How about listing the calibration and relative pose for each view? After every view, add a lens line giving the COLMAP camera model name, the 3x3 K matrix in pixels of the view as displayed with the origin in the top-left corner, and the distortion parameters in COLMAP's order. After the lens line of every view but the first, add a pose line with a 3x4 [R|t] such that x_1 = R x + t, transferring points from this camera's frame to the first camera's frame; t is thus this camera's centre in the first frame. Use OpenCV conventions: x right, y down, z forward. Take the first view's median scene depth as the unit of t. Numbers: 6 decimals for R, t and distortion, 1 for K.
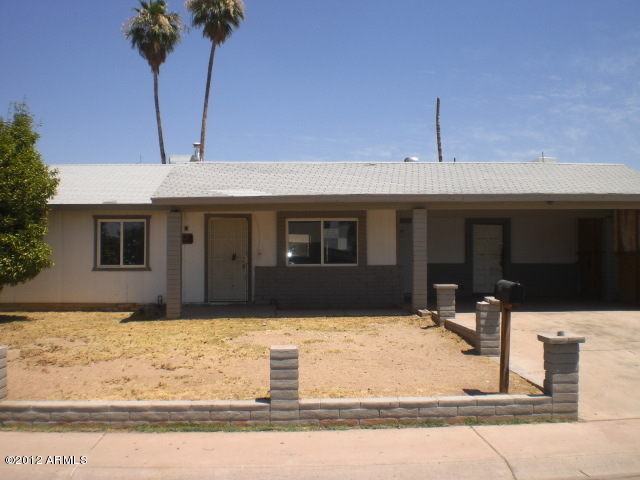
lens RADIAL K [[730.6, 0, 328.8], [0, 730.6, 240.7], [0, 0, 1]] dist [-0.083053, -0.187926]
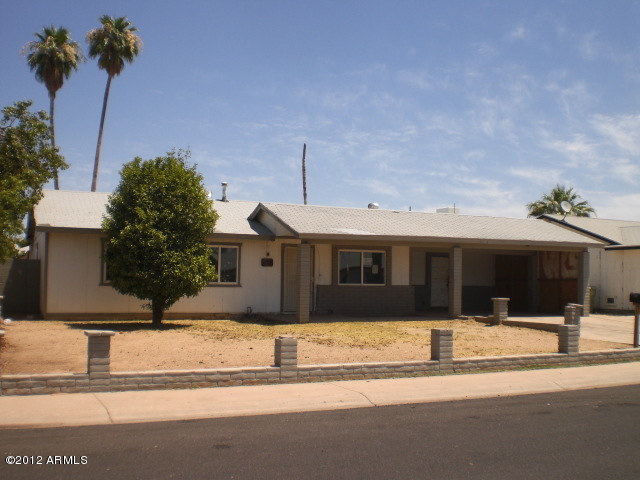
lens RADIAL K [[730.6, 0, 328.8], [0, 730.6, 240.7], [0, 0, 1]] dist [-0.083053, -0.187926]
pose [[0.925016, 0.038366, 0.377987, -0.580789], [-0.026497, 0.998980, -0.036553, 0.003121], [-0.379004, 0.023796, 0.925089, -0.228795]]
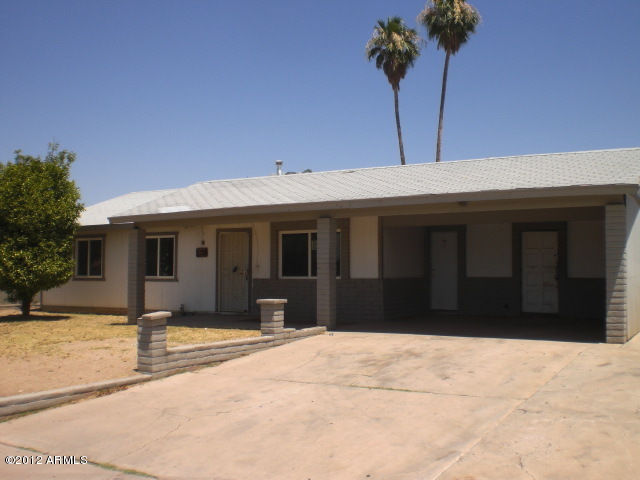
lens RADIAL K [[730.6, 0, 328.8], [0, 730.6, 240.7], [0, 0, 1]] dist [-0.083053, -0.187926]
pose [[0.839043, -0.019020, -0.543733, 0.548015], [0.010048, 0.999760, -0.019468, 0.002892], [0.543973, 0.010871, 0.839032, 0.191256]]
